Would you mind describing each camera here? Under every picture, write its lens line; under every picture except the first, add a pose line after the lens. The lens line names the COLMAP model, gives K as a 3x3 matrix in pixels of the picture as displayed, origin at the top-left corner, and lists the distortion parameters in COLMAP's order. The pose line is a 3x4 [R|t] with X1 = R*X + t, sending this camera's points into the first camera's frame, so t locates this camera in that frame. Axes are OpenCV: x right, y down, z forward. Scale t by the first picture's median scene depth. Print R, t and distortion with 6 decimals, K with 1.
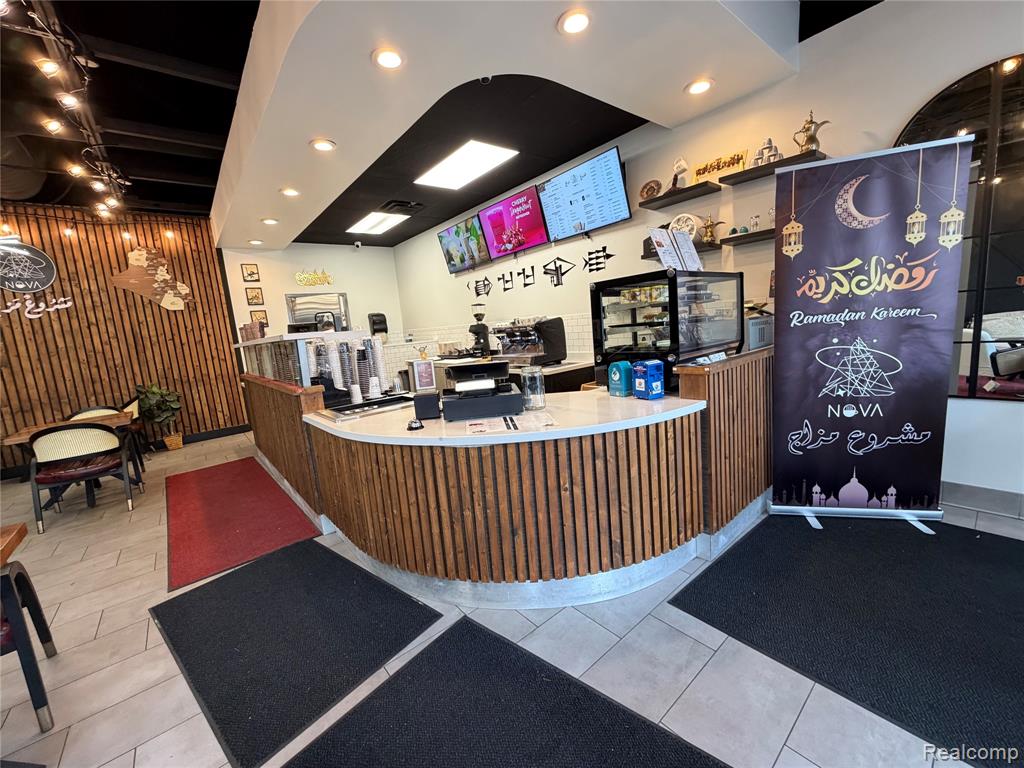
lens RADIAL K [[410.9, 0, 514.2], [0, 410.9, 380.8], [0, 0, 1]] dist [-0.000620, 0.000589]
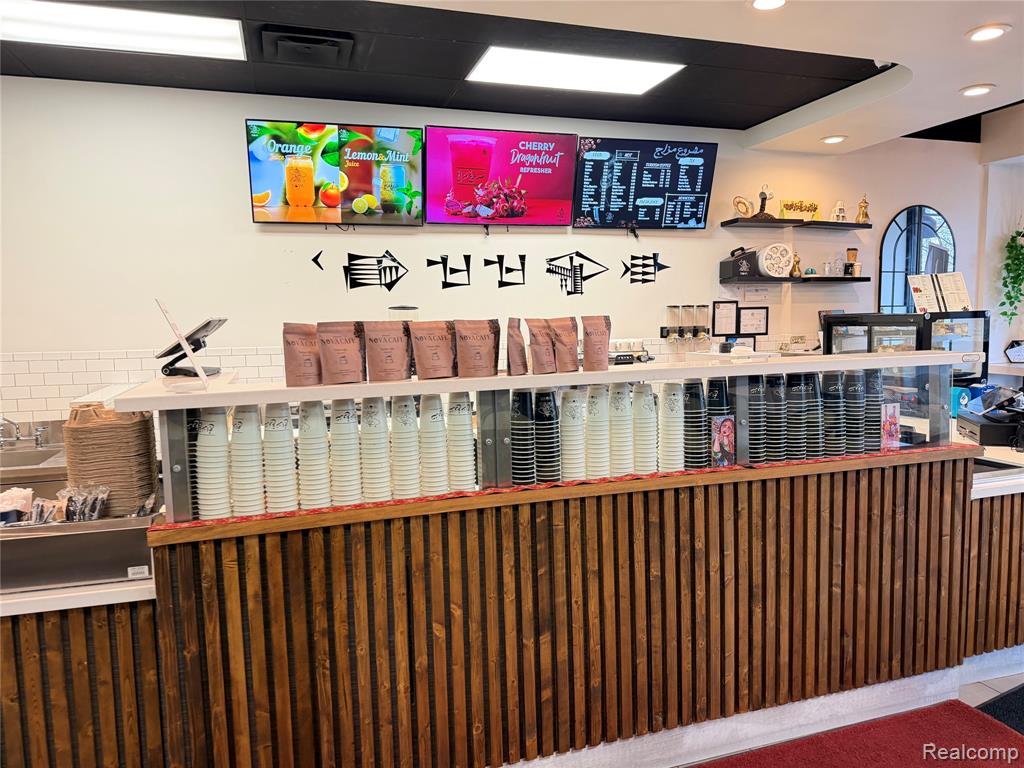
lens RADIAL K [[718.3, 0, 512.9], [0, 718.3, 385.0], [0, 0, 1]] dist [0.027836, -0.024508]
pose [[0.381725, -0.007998, 0.924241, -0.893571], [0.108736, 0.993407, -0.036313, -0.055986], [-0.917857, 0.114360, 0.380078, 0.625646]]
